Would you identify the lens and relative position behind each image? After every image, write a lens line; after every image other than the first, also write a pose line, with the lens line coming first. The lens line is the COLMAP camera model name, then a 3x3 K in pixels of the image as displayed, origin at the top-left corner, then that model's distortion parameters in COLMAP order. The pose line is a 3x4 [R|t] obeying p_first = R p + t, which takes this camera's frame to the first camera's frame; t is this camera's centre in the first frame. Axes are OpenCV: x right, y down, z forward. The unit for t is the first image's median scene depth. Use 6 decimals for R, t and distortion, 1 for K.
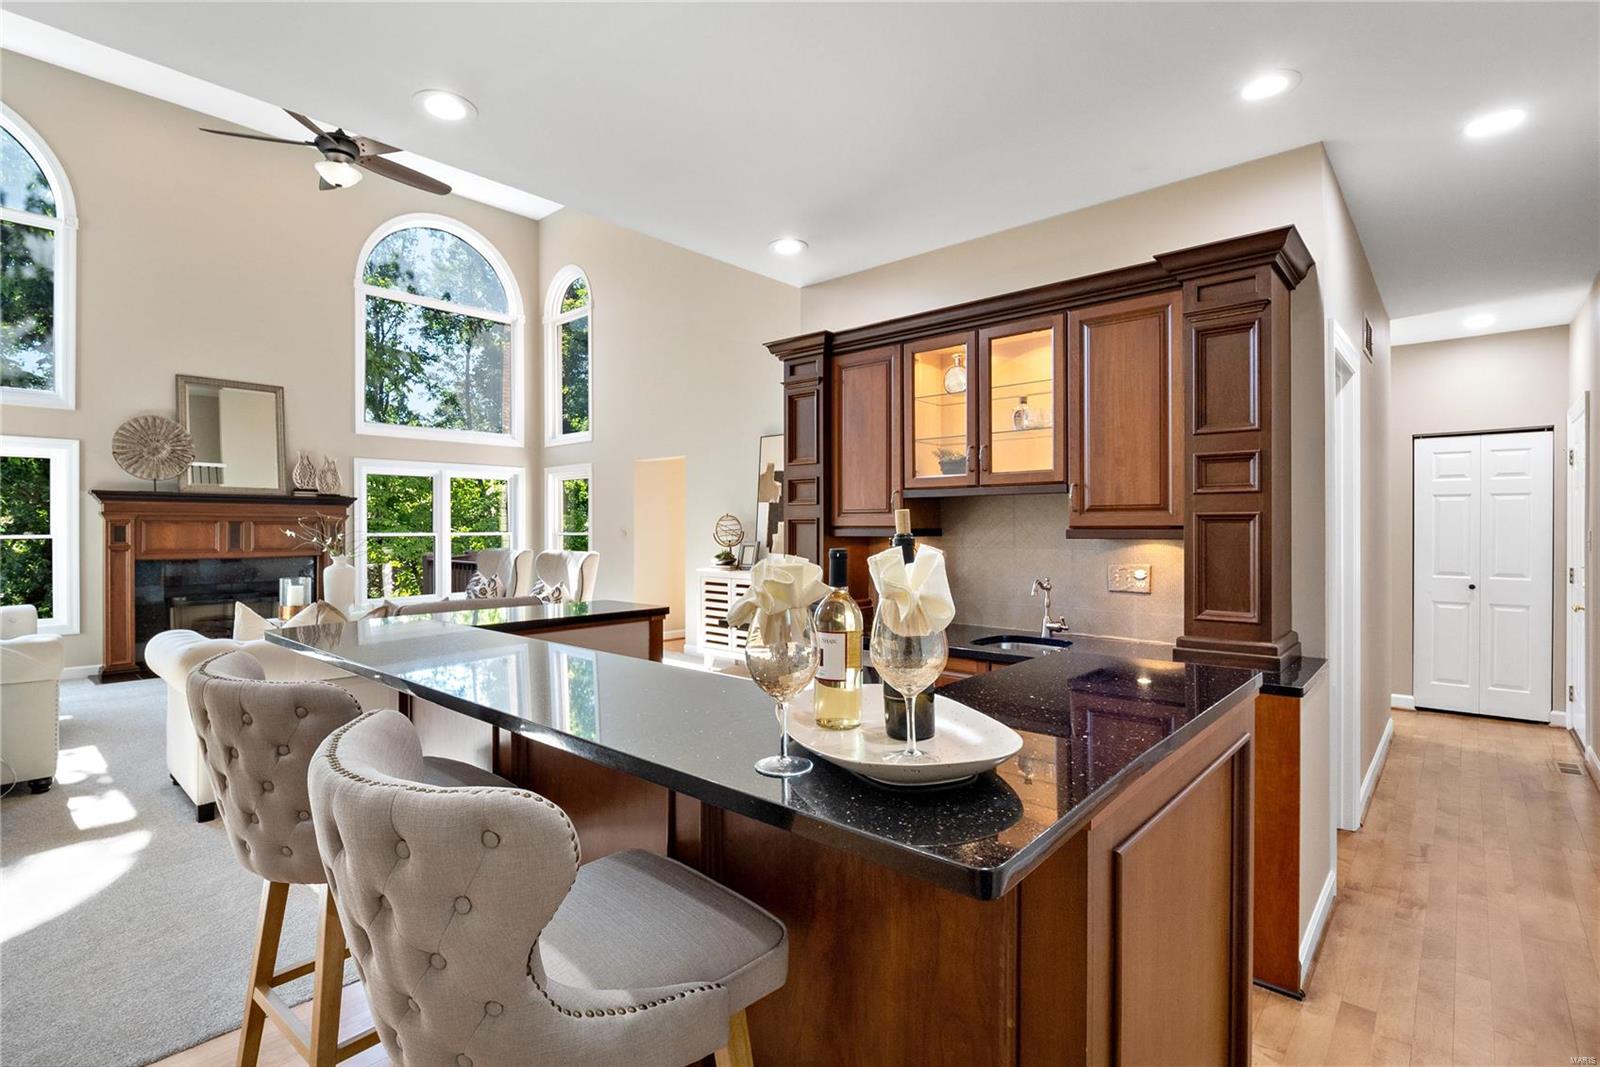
lens RADIAL K [[748.0, 0, 798.9], [0, 748.0, 525.1], [0, 0, 1]] dist [-0.017937, -0.000662]
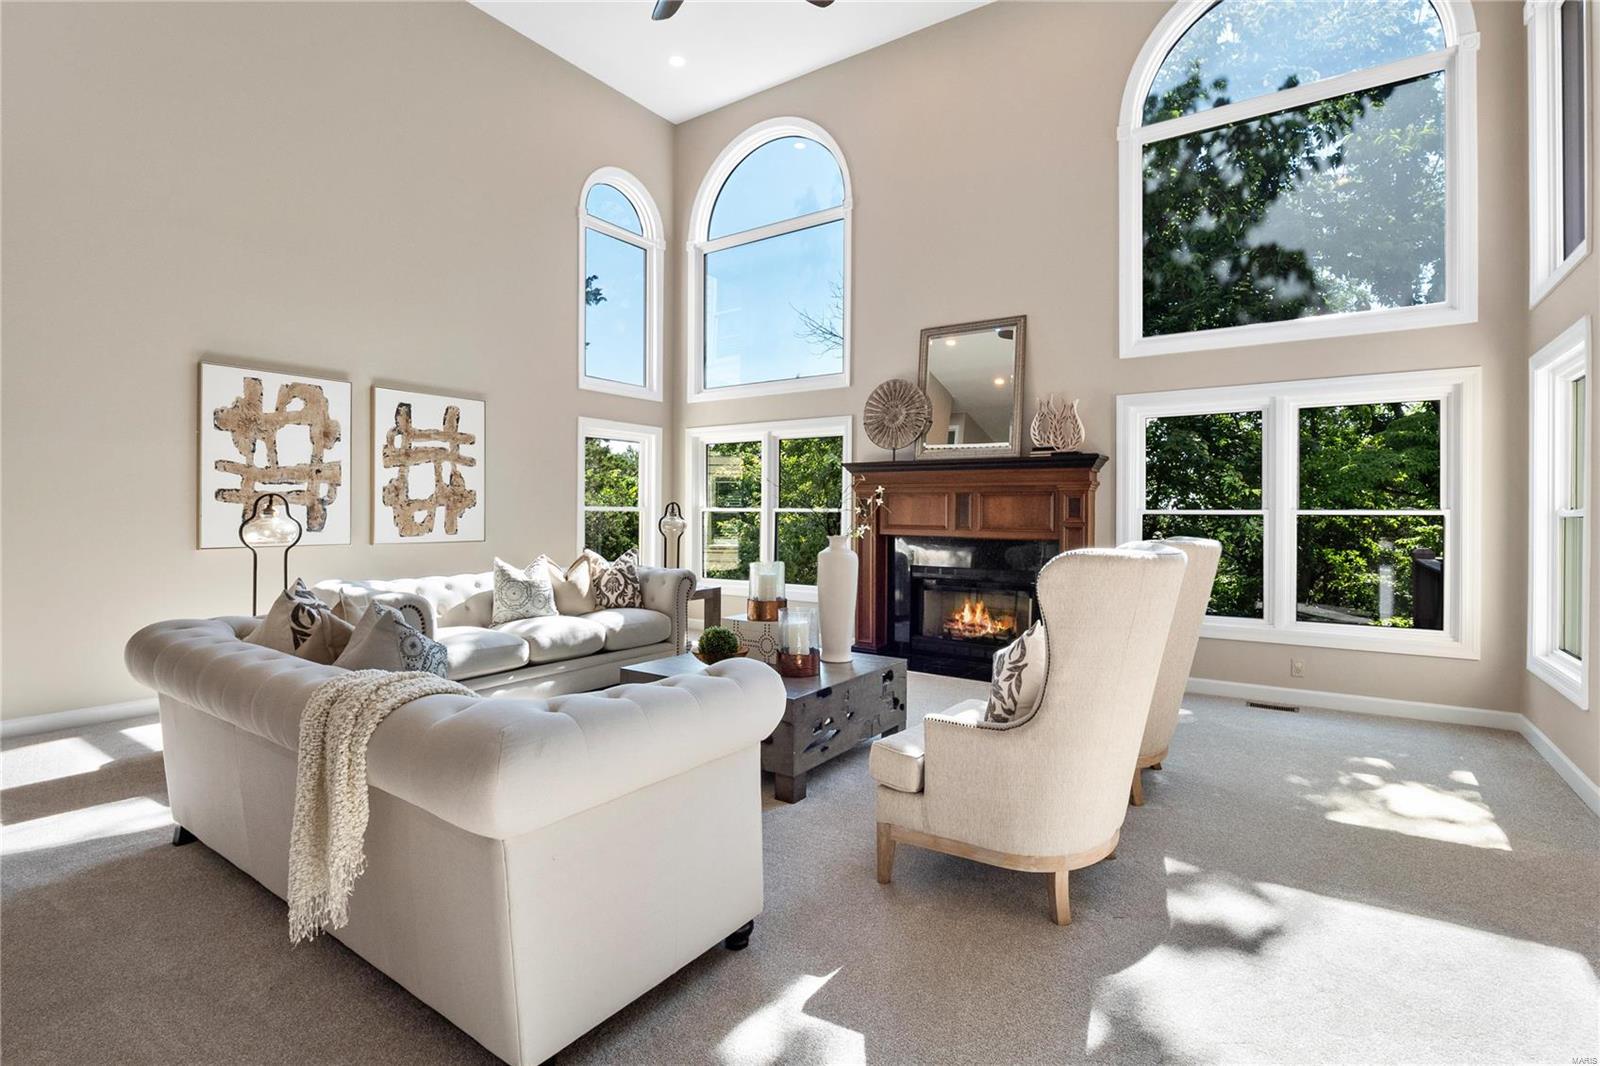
lens RADIAL K [[740.1, 0, 799.9], [0, 740.1, 516.7], [0, 0, 1]] dist [-0.021531, -0.000239]
pose [[0.117980, 0.003946, -0.993008, 0.031218], [-0.003703, 0.999987, 0.003534, 0.020823], [0.993009, 0.003260, 0.117993, 0.794203]]
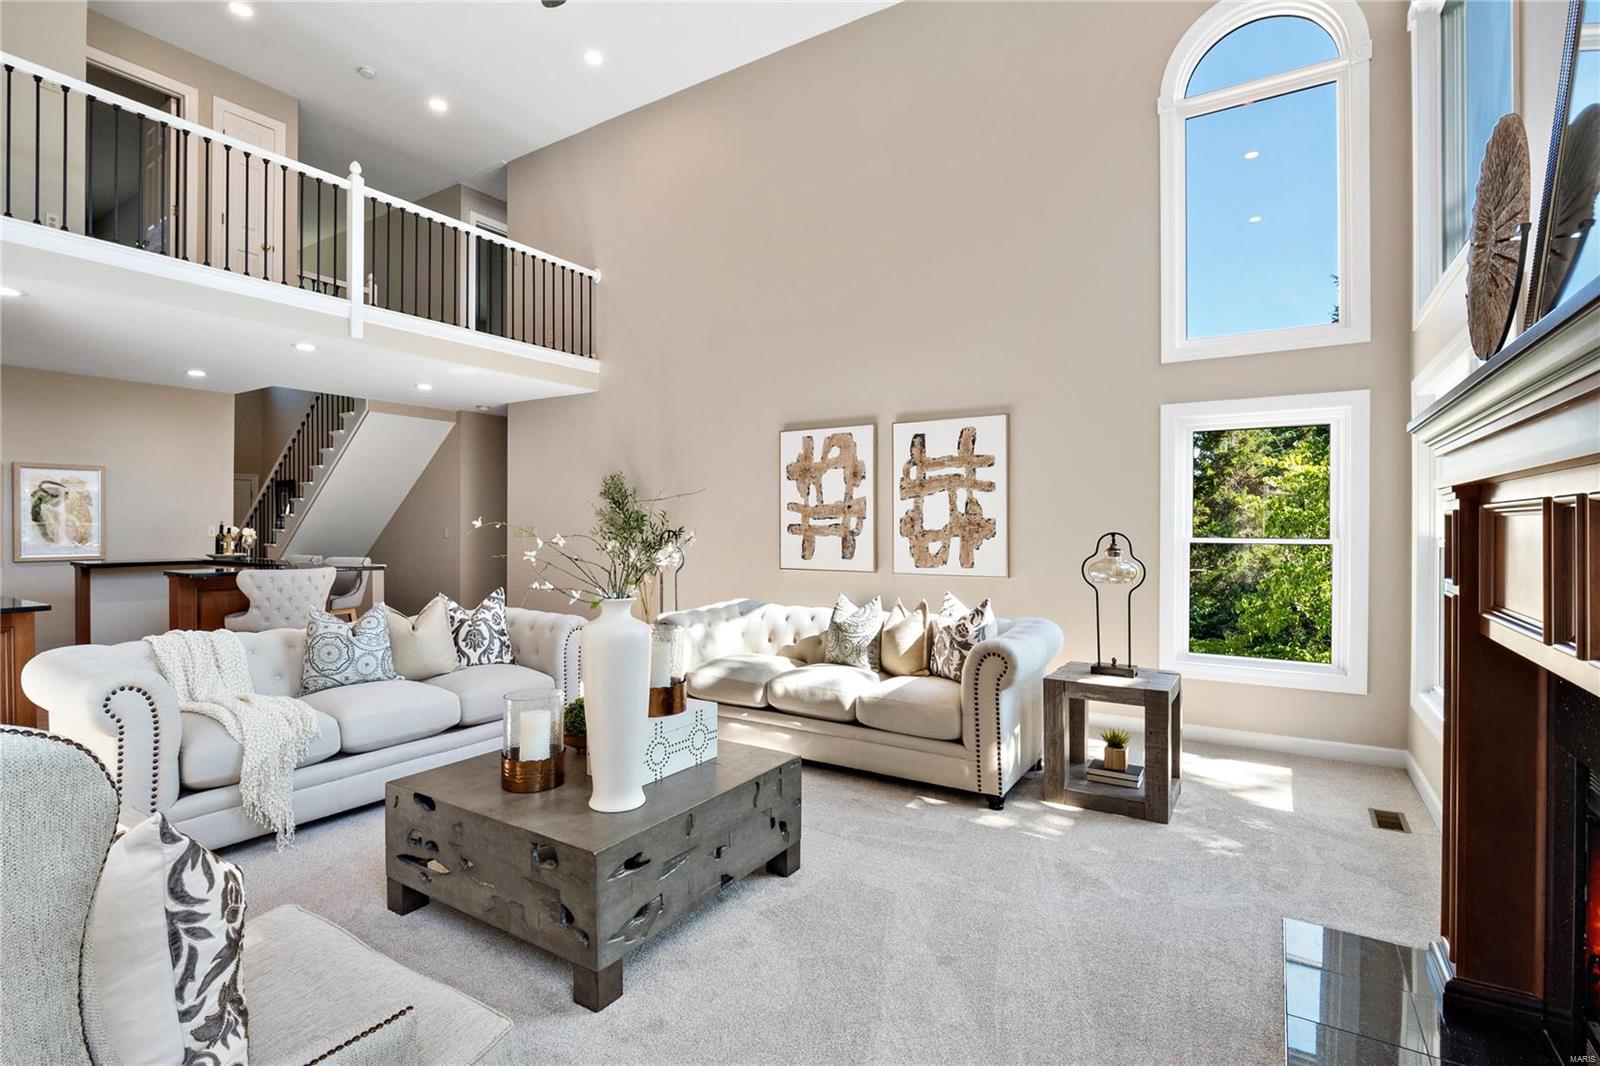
lens RADIAL K [[750.2, 0, 792.7], [0, 750.2, 526.8], [0, 0, 1]] dist [-0.001361, 0.000032]
pose [[-0.987876, -0.003366, -0.155211, -0.580056], [-0.003123, 0.999993, -0.001811, 0.003917], [0.155216, -0.001304, -0.987880, 1.266590]]
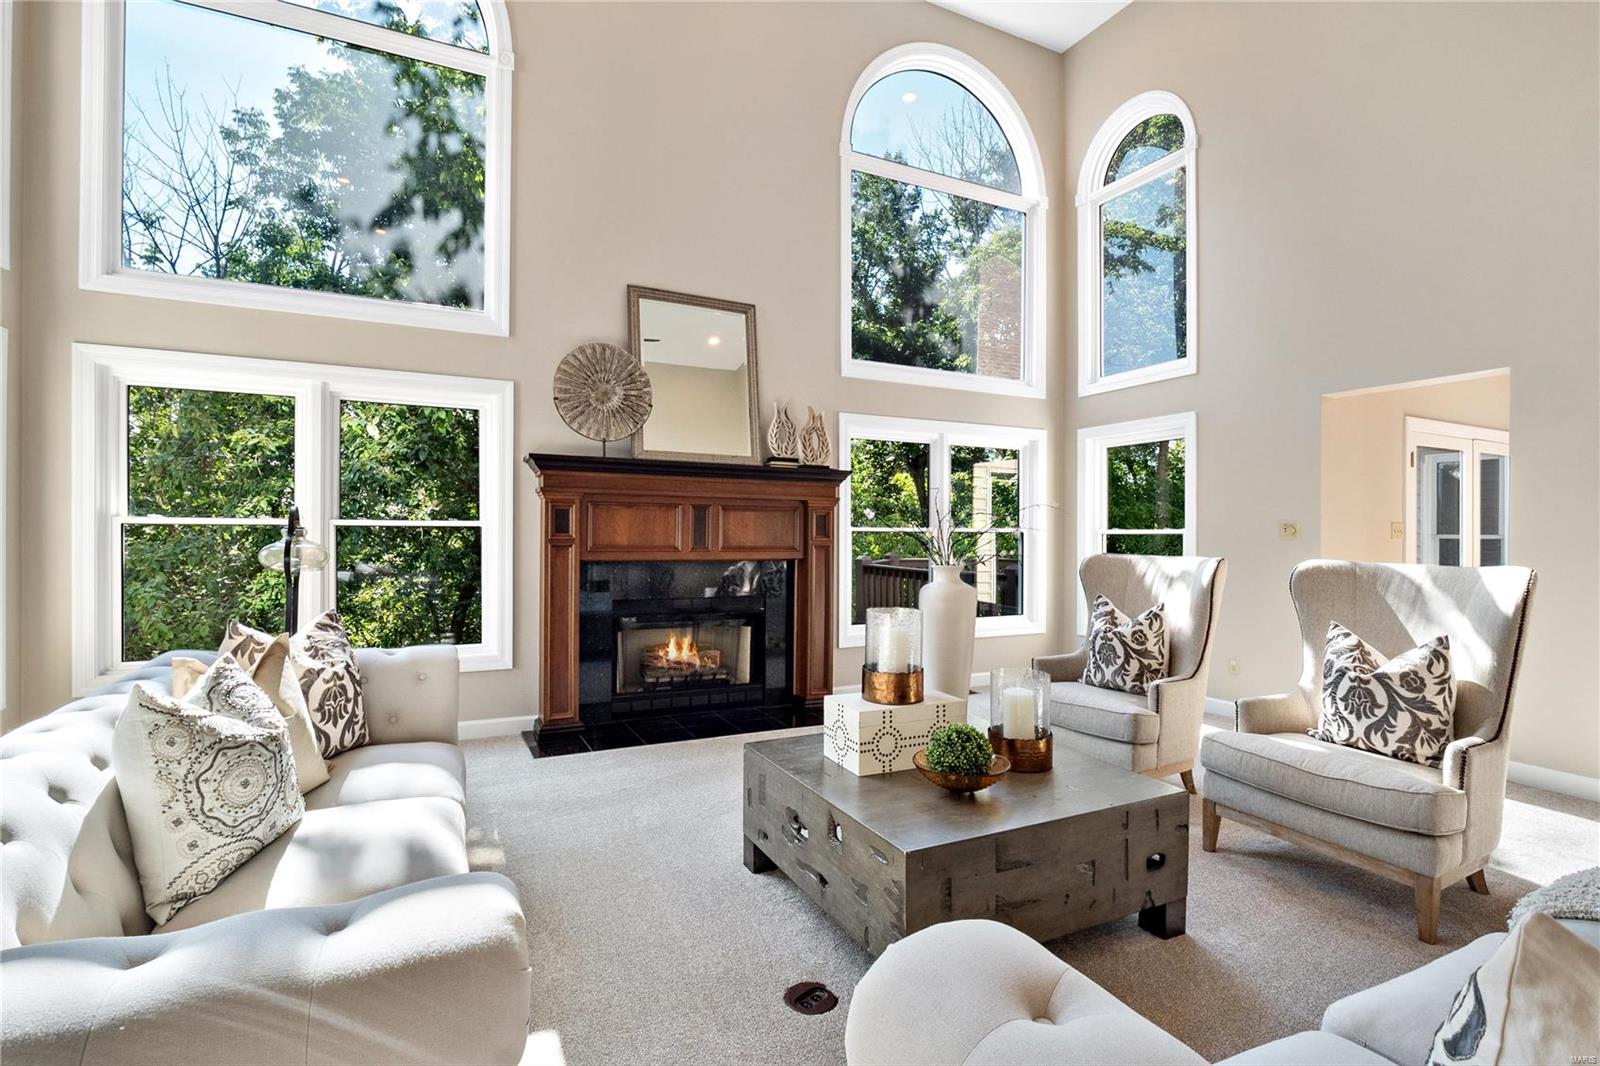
lens RADIAL K [[758.3, 0, 800.0], [0, 758.3, 533.0], [0, 0, 1]] dist [-0.013476, -0.001176]
pose [[0.923259, 0.009097, -0.384070, -0.461092], [-0.008200, 0.999958, 0.003973, 0.017791], [0.384090, -0.000519, 0.923295, 0.452068]]
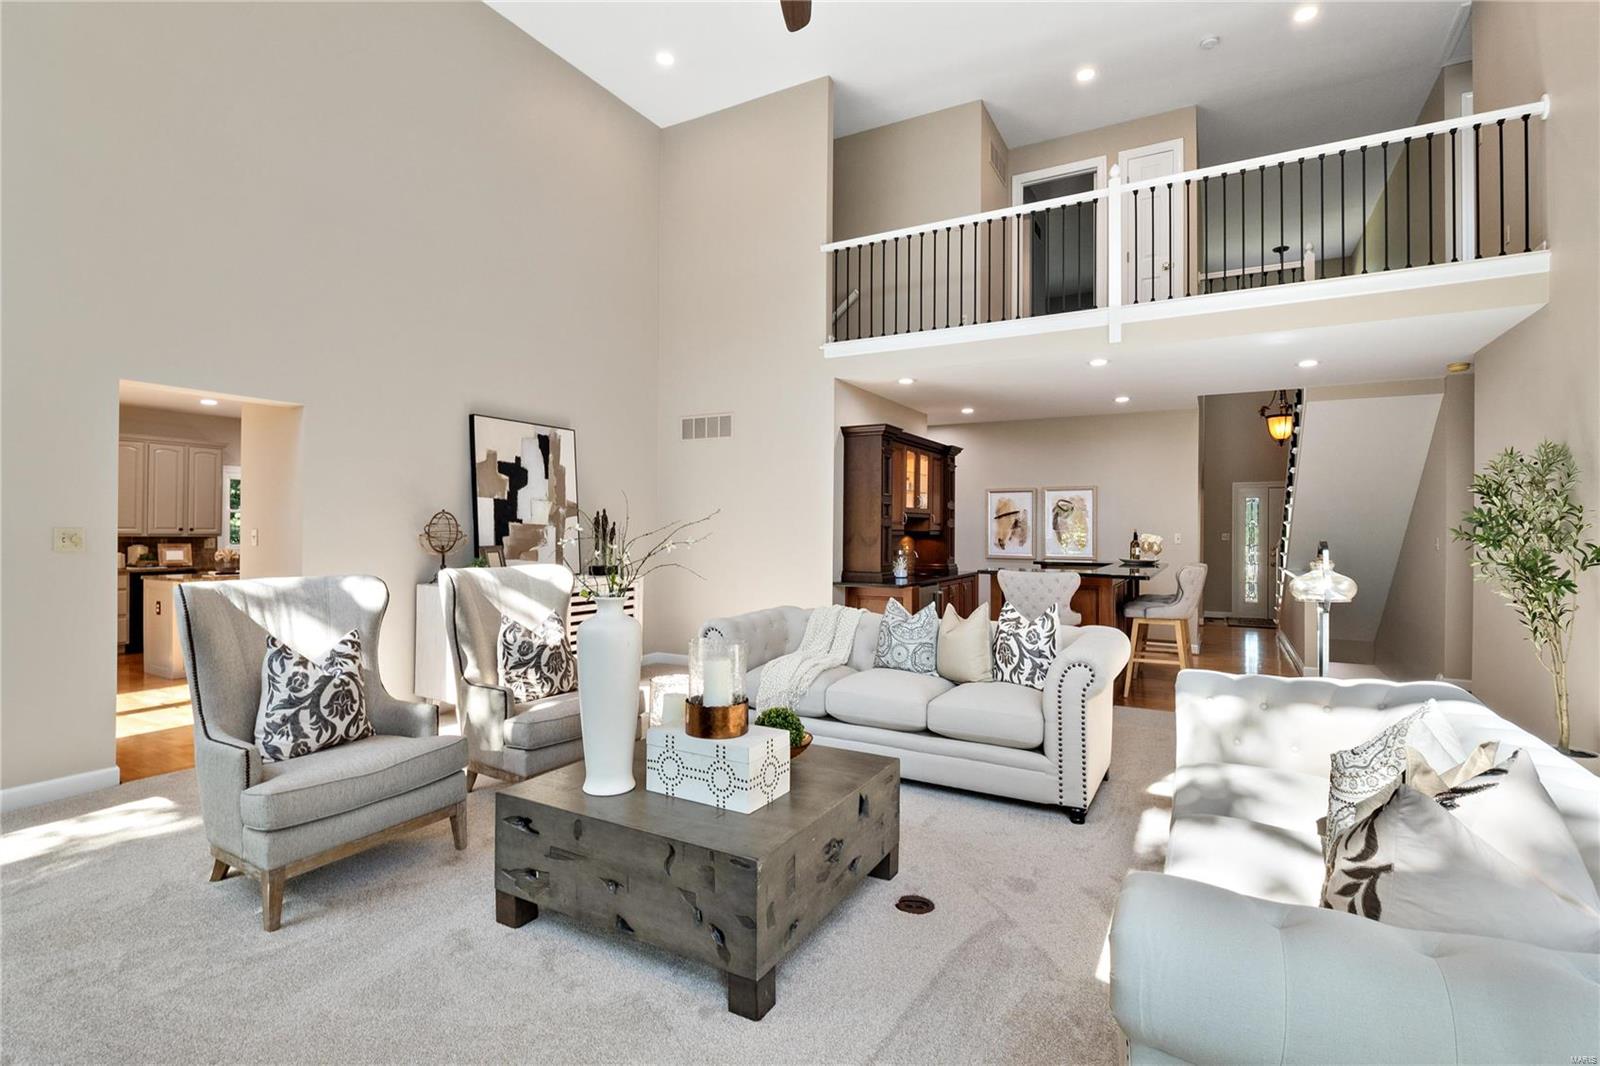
lens RADIAL K [[748.0, 0, 798.9], [0, 748.0, 524.6], [0, 0, 1]] dist [-0.017937, -0.000662]
pose [[-0.219490, 0.005969, 0.975596, -0.951210], [-0.007495, 0.999941, -0.007804, 0.002954], [-0.975586, -0.009025, -0.219433, 0.885210]]
